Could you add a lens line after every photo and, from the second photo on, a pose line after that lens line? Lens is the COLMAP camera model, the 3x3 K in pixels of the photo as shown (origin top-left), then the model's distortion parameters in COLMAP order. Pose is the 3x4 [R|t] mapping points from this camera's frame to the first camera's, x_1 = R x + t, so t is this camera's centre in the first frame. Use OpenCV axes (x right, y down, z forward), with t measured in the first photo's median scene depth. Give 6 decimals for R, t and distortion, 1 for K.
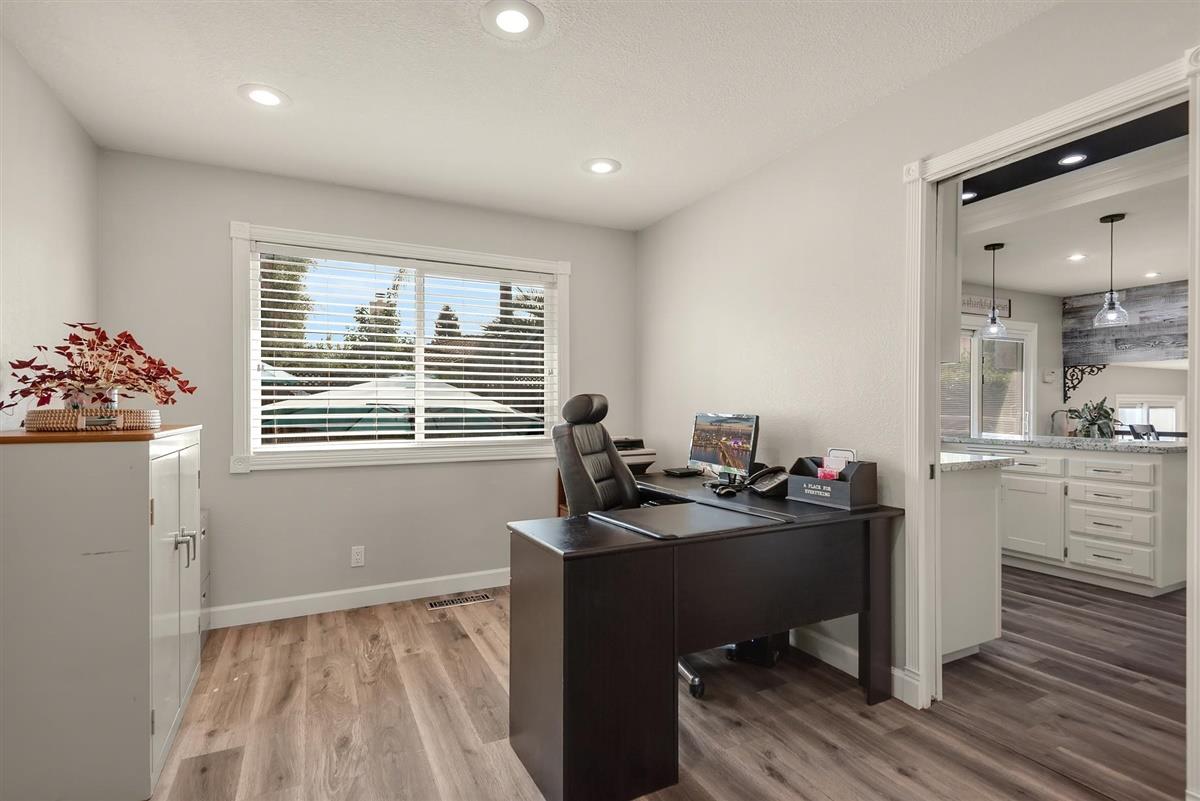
lens RADIAL K [[583.0, 0, 604.3], [0, 583.0, 410.4], [0, 0, 1]] dist [0.000334, -0.000629]
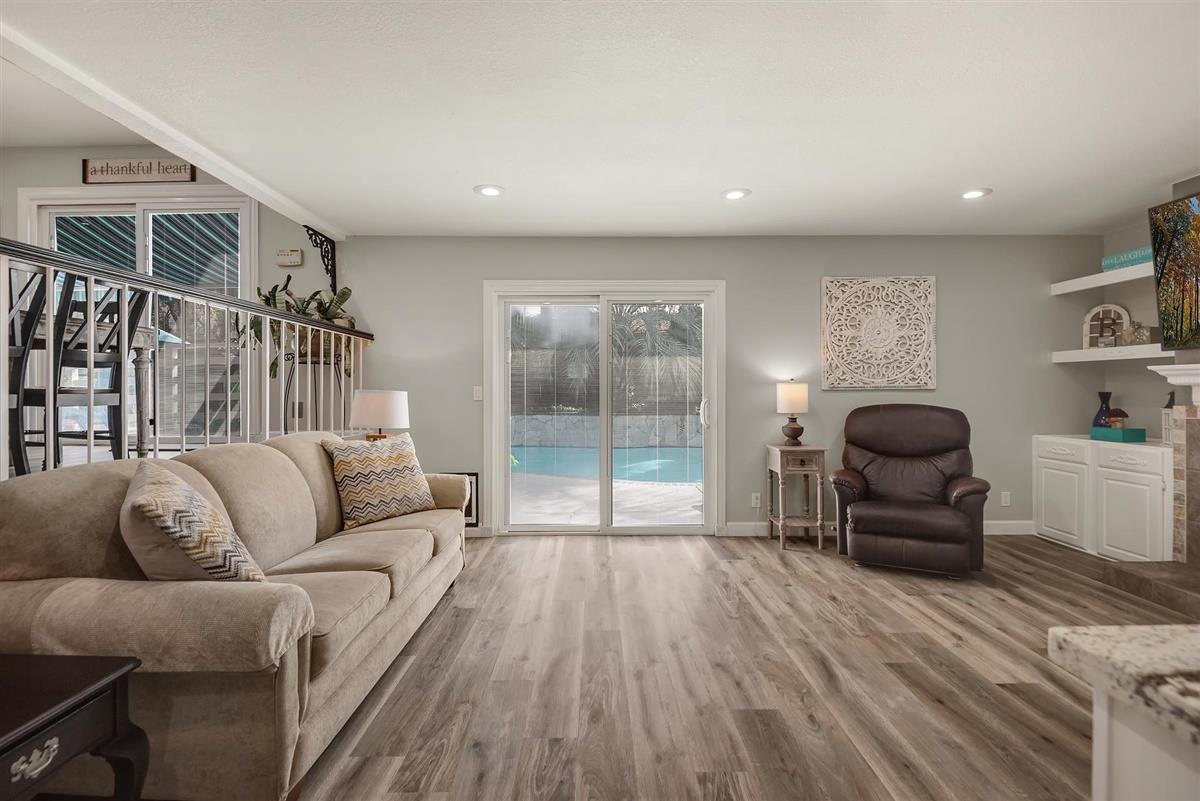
lens RADIAL K [[547.4, 0, 600.3], [0, 547.4, 391.5], [0, 0, 1]] dist [0.001565, -0.012194]
pose [[0.896839, -0.001073, -0.442356, 1.548869], [-0.000328, 0.999995, -0.003089, 0.119164], [0.442357, 0.002915, 0.896834, 0.634531]]
